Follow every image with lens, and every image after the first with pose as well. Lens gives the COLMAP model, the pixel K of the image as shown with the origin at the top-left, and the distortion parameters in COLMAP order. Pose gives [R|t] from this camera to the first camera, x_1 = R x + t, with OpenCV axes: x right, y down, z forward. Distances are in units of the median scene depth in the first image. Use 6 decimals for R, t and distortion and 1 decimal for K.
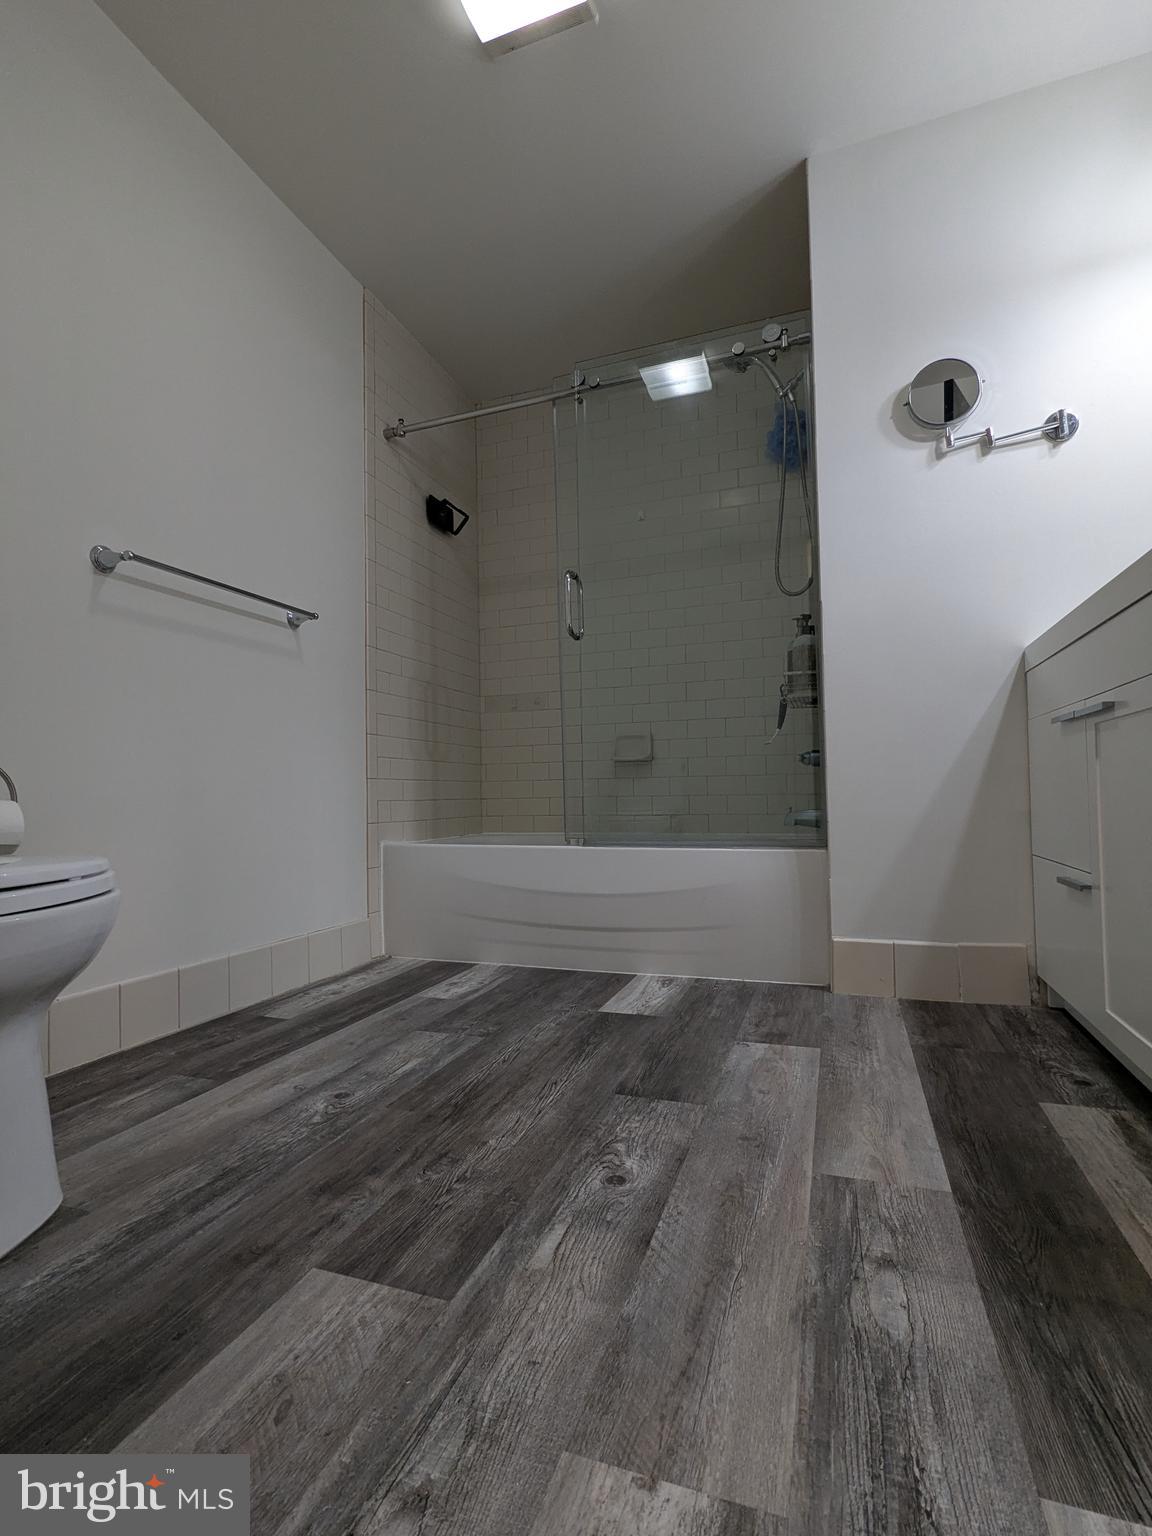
lens RADIAL K [[727.5, 0, 578.1], [0, 727.5, 766.5], [0, 0, 1]] dist [0.005176, 0.000294]
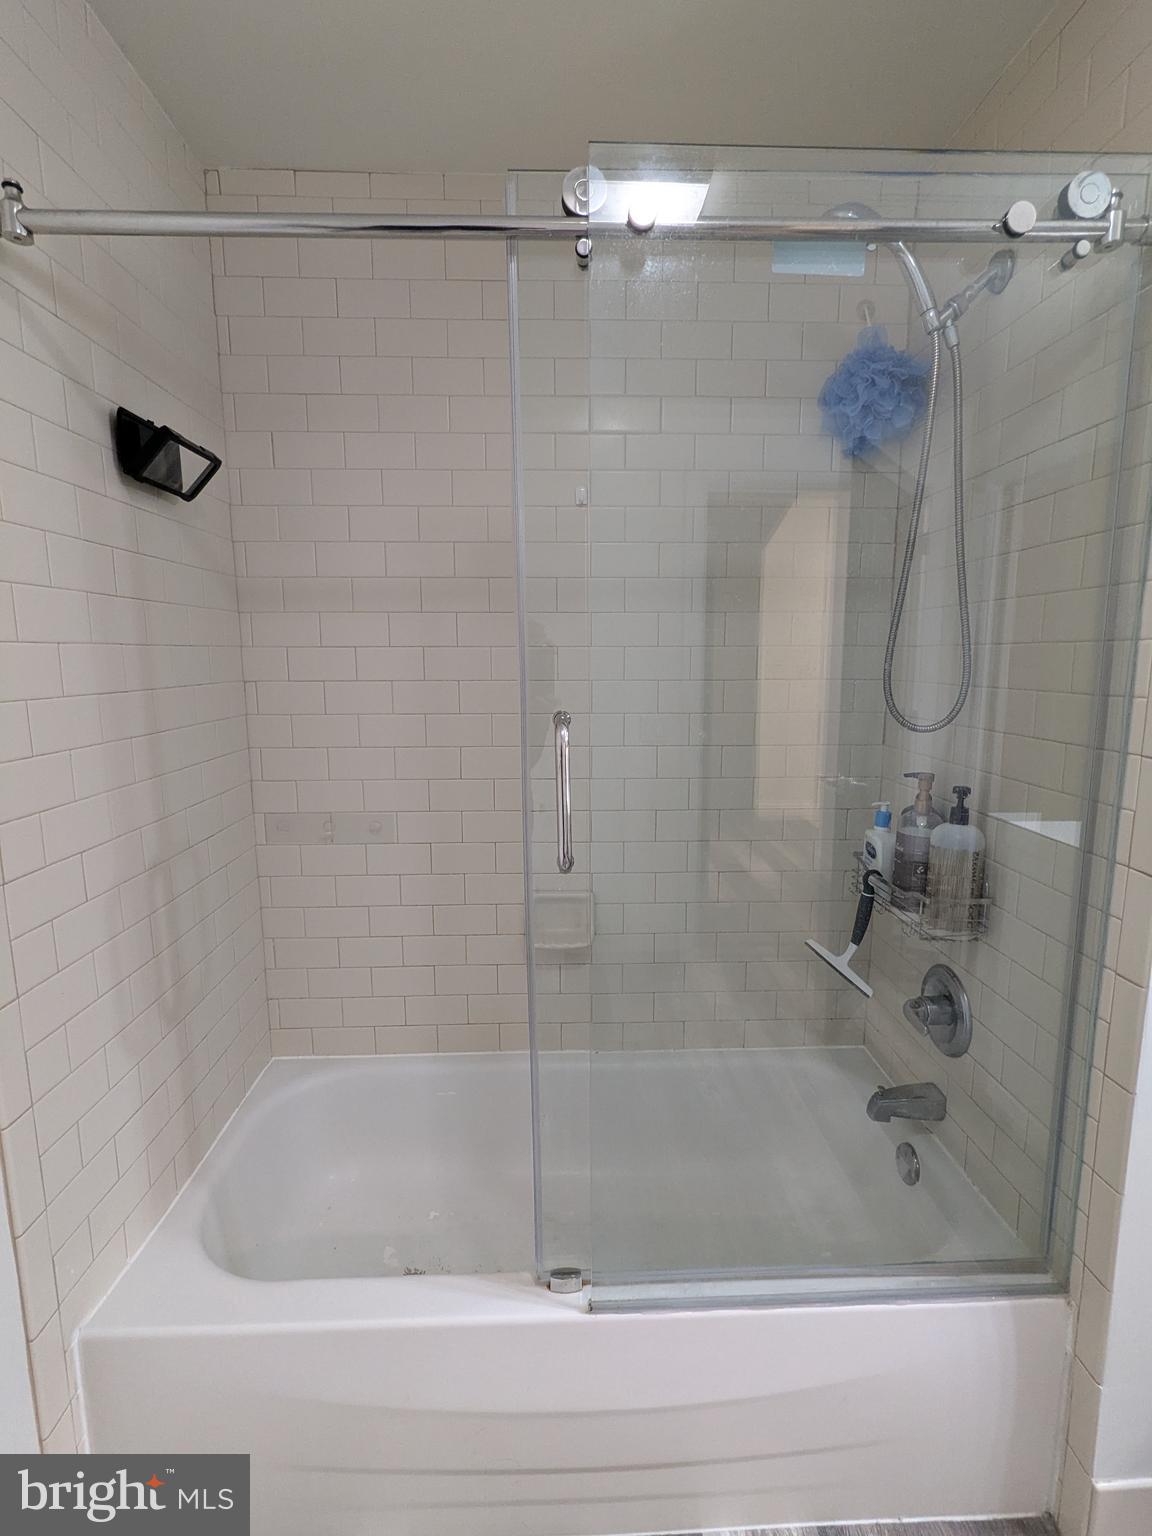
lens RADIAL K [[727.5, 0, 575.7], [0, 727.5, 771.2], [0, 0, 1]] dist [0.005176, 0.000294]
pose [[0.926114, -0.044549, 0.374605, -0.127593], [-0.028042, 0.982126, 0.186124, -0.252951], [-0.376201, -0.182877, 0.908311, 0.496363]]
